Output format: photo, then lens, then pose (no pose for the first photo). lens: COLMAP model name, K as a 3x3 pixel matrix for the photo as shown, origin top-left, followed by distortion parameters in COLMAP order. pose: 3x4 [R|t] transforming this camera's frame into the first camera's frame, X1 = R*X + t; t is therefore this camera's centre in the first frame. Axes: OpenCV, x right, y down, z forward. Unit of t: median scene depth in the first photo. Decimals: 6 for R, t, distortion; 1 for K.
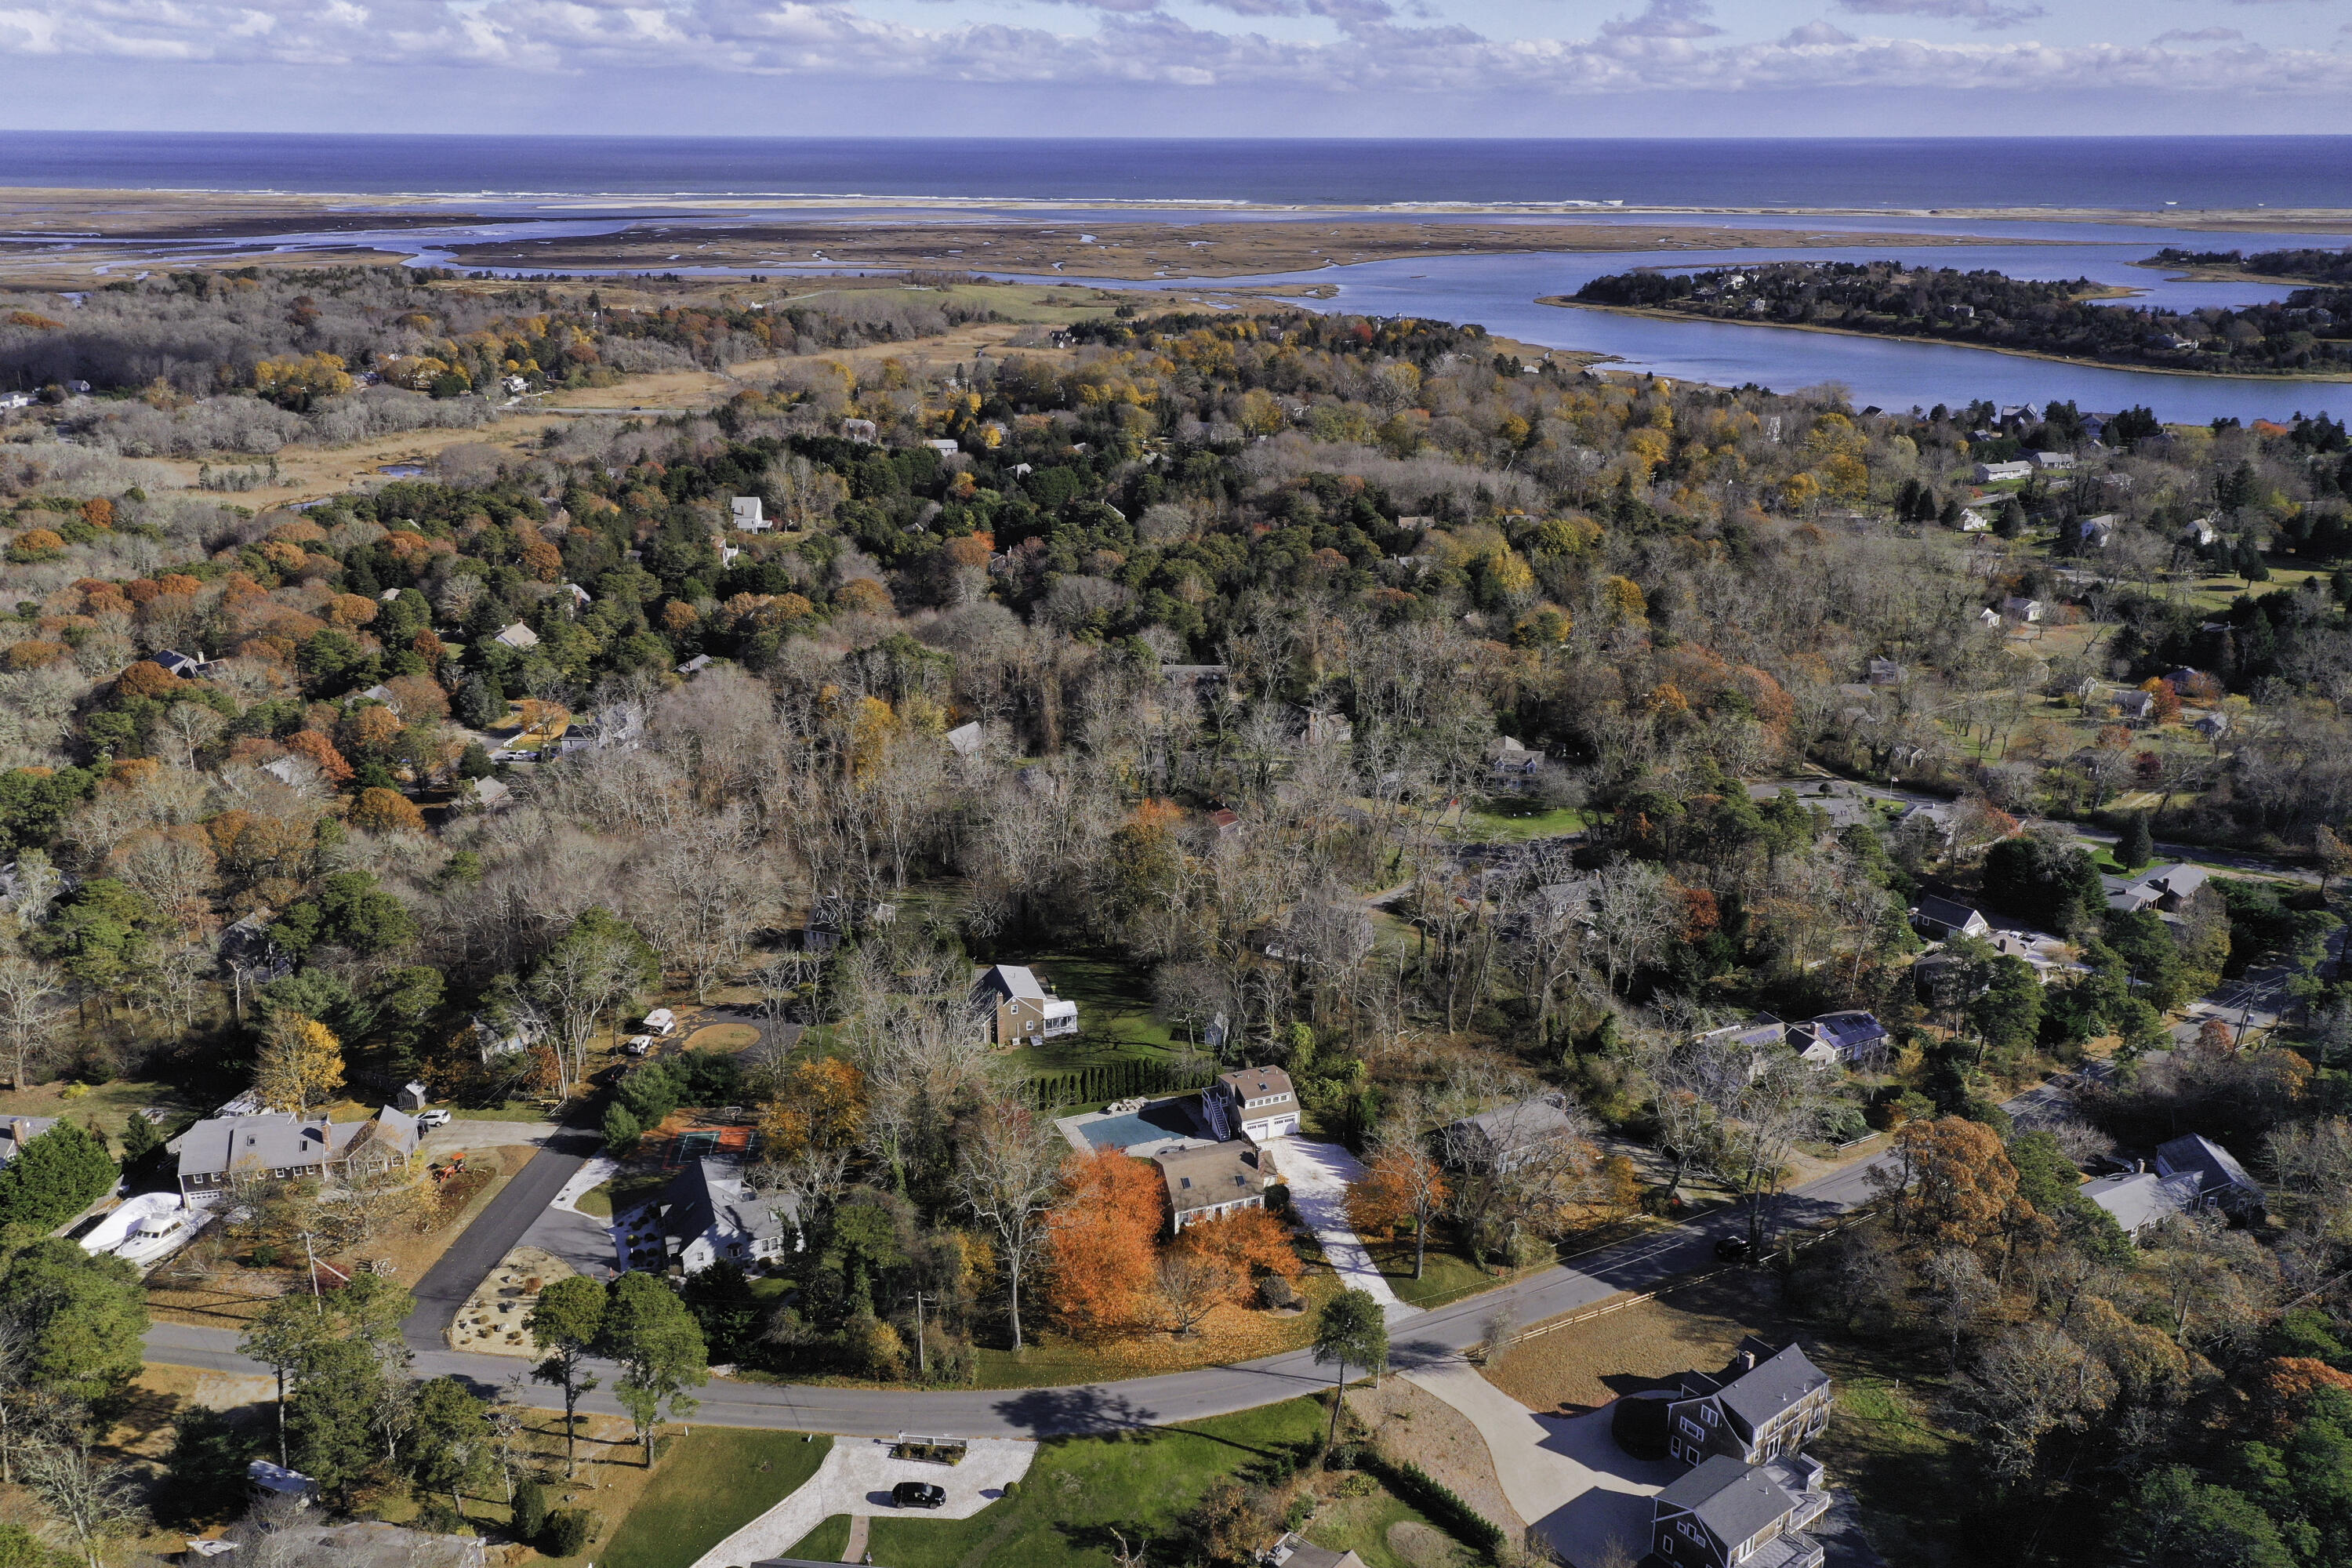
lens RADIAL K [[1901.9, 0, 1175.7], [0, 1901.9, 783.4], [0, 0, 1]] dist [0.028030, 0.000925]
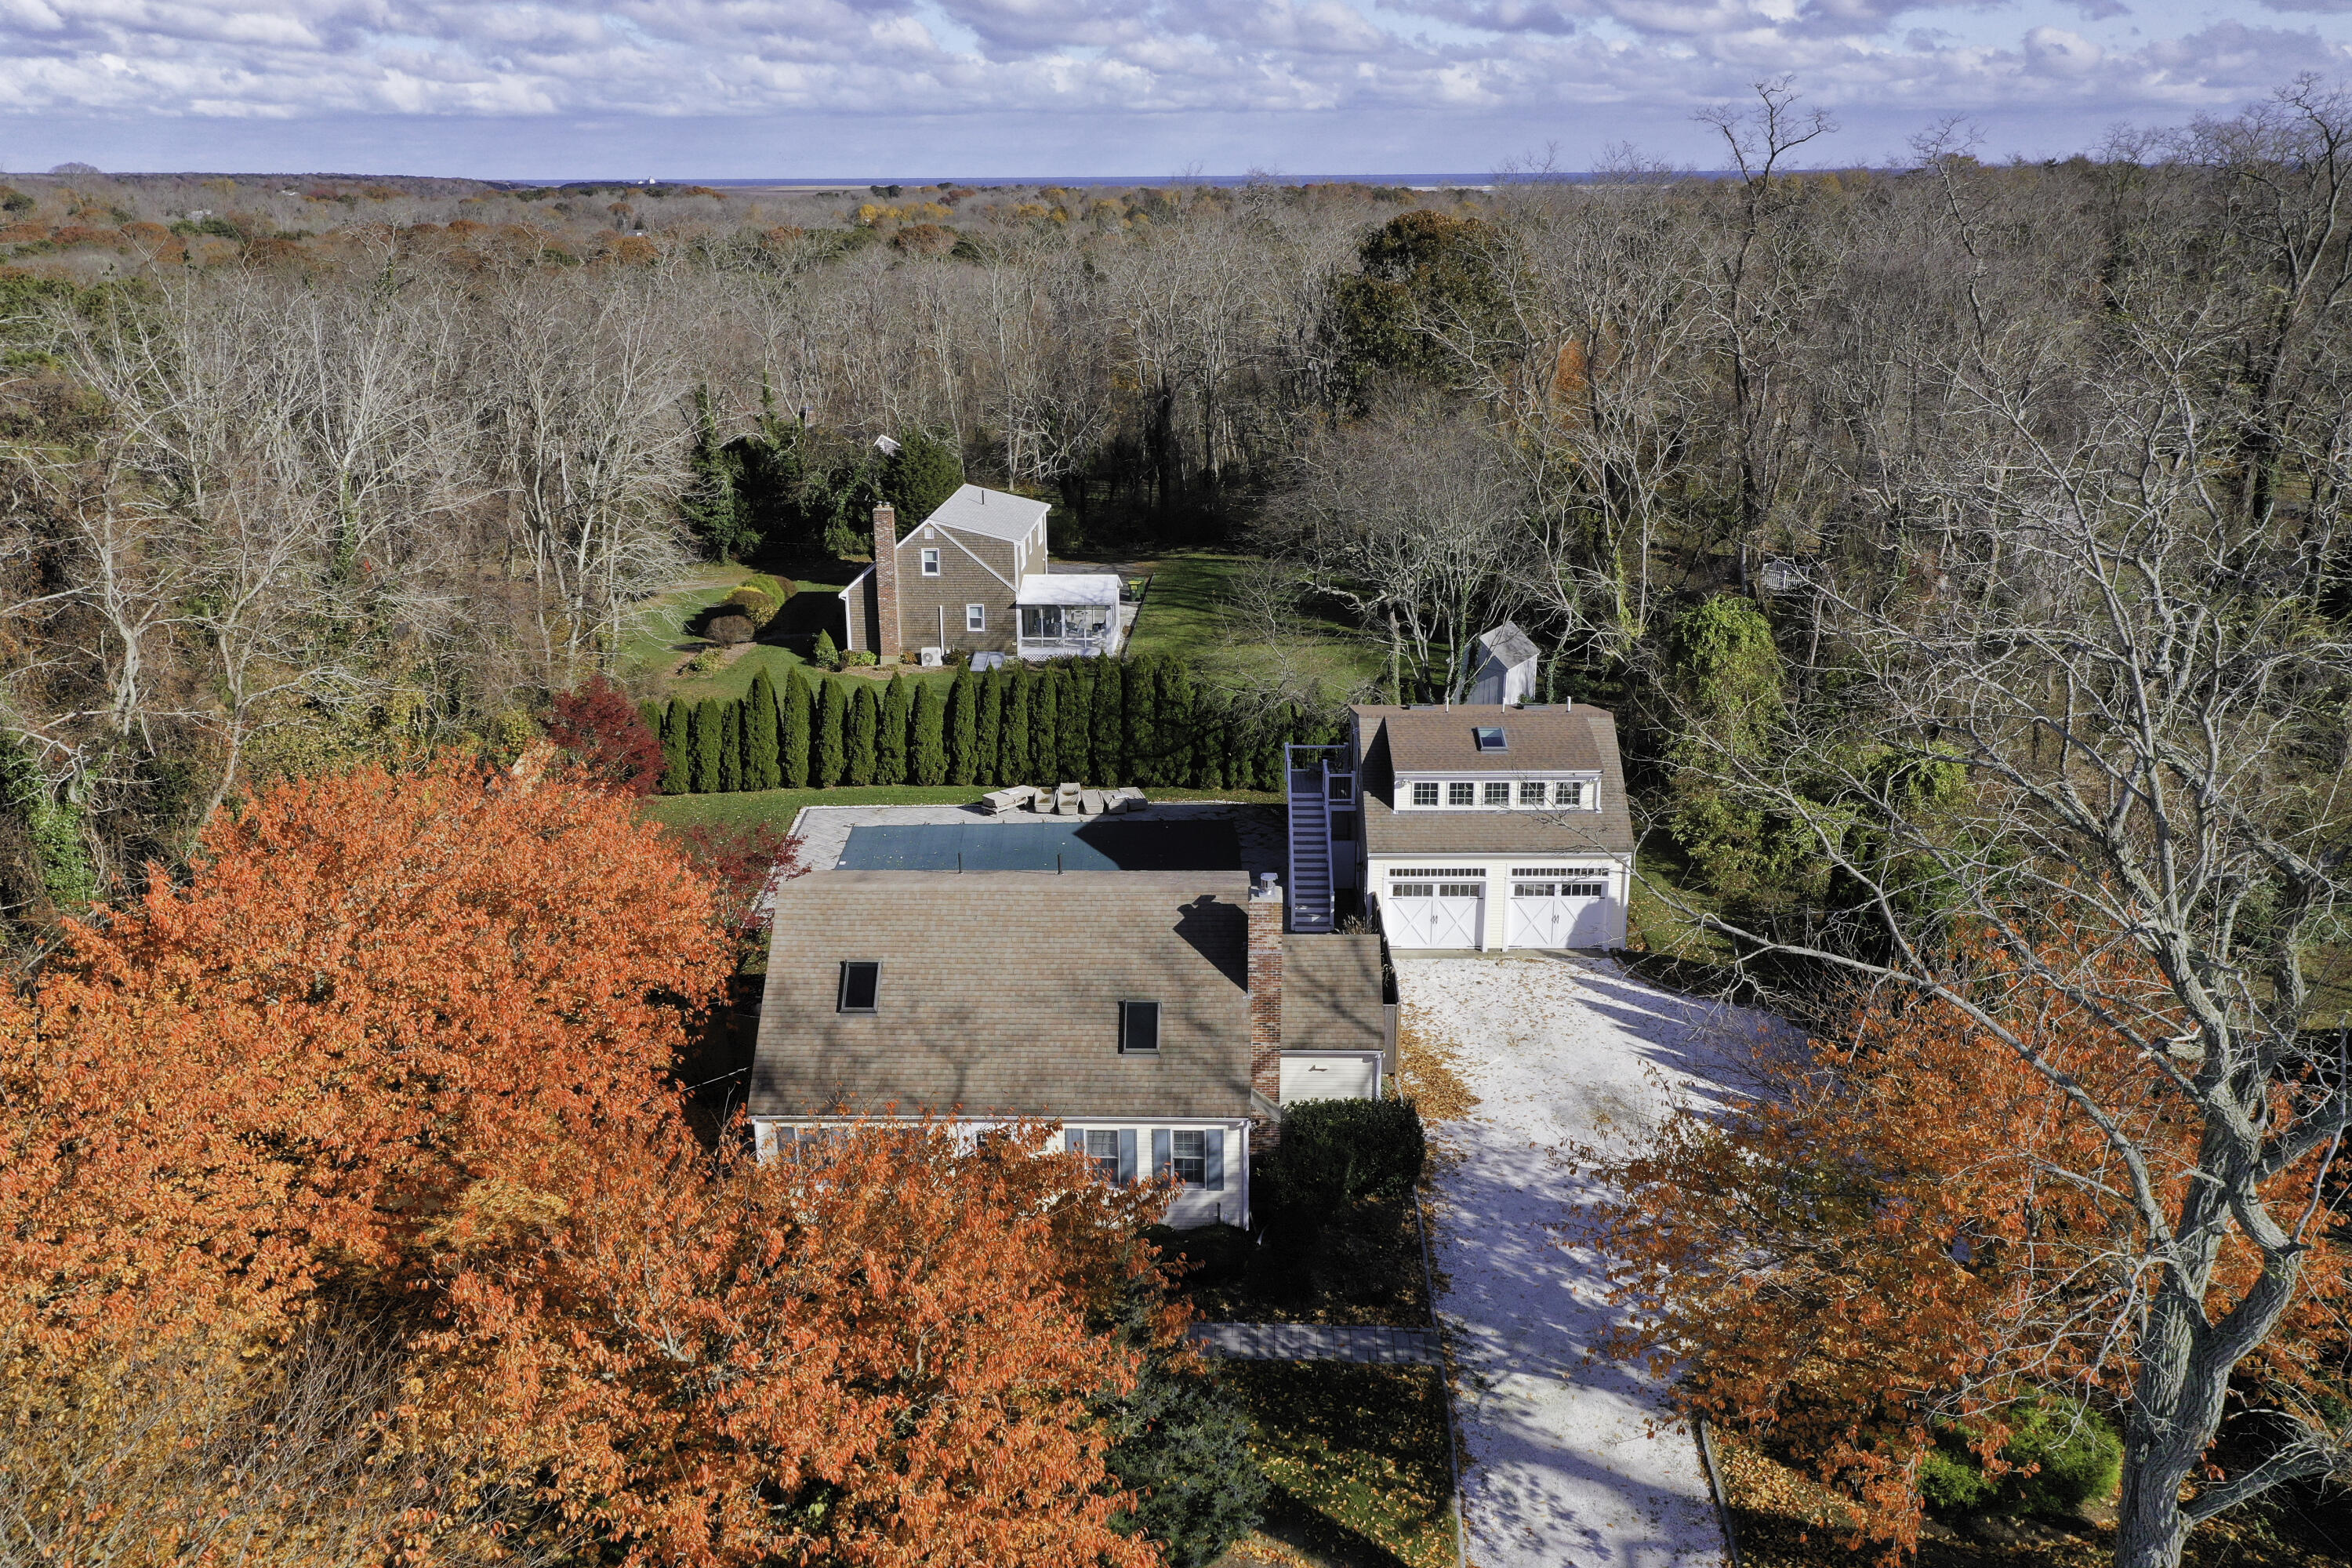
lens RADIAL K [[1901.9, 0, 1185.7], [0, 1901.9, 796.5], [0, 0, 1]] dist [0.028030, 0.000925]
pose [[0.928360, 0.109232, -0.355269, 0.033048], [-0.115347, 0.993317, 0.003993, 0.057727], [0.353331, 0.037273, 0.934756, 0.256758]]
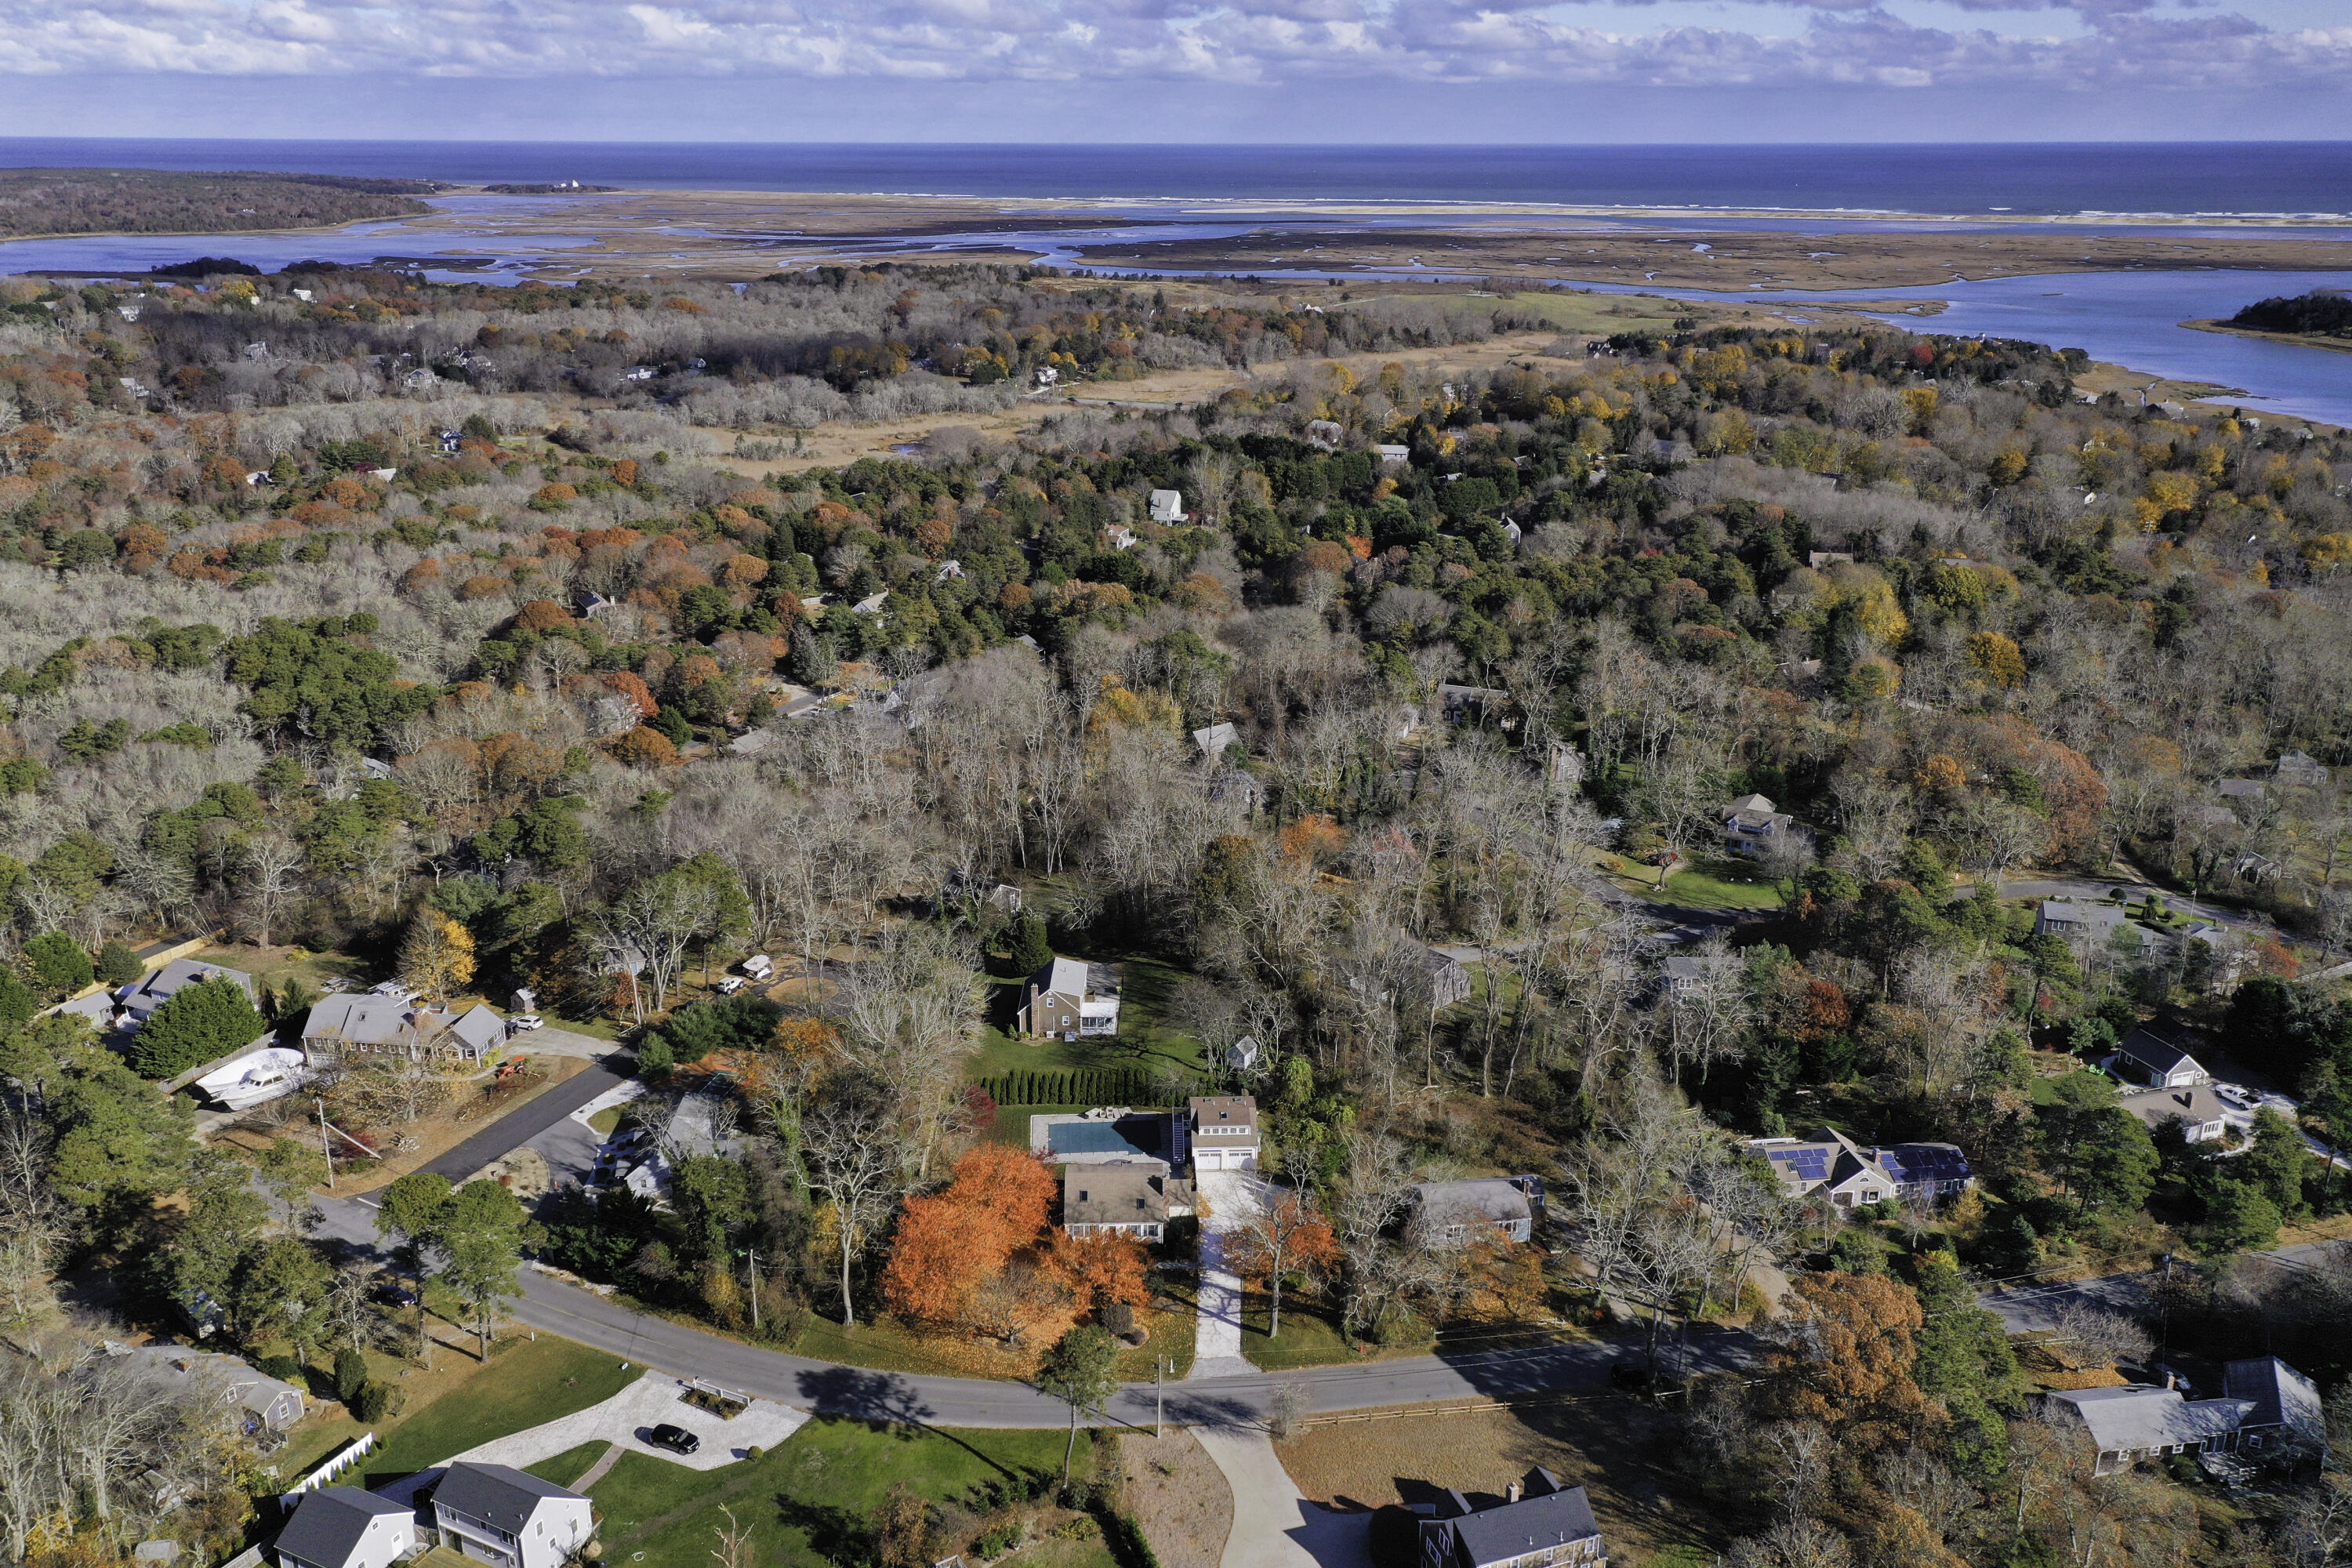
lens RADIAL K [[1901.9, 0, 1172.7], [0, 1901.9, 790.3], [0, 0, 1]] dist [0.028030, 0.000925]
pose [[0.942299, 0.108686, -0.316637, 0.105014], [-0.108799, 0.993912, 0.017382, -0.006301], [0.316598, 0.018071, 0.948388, 0.024572]]
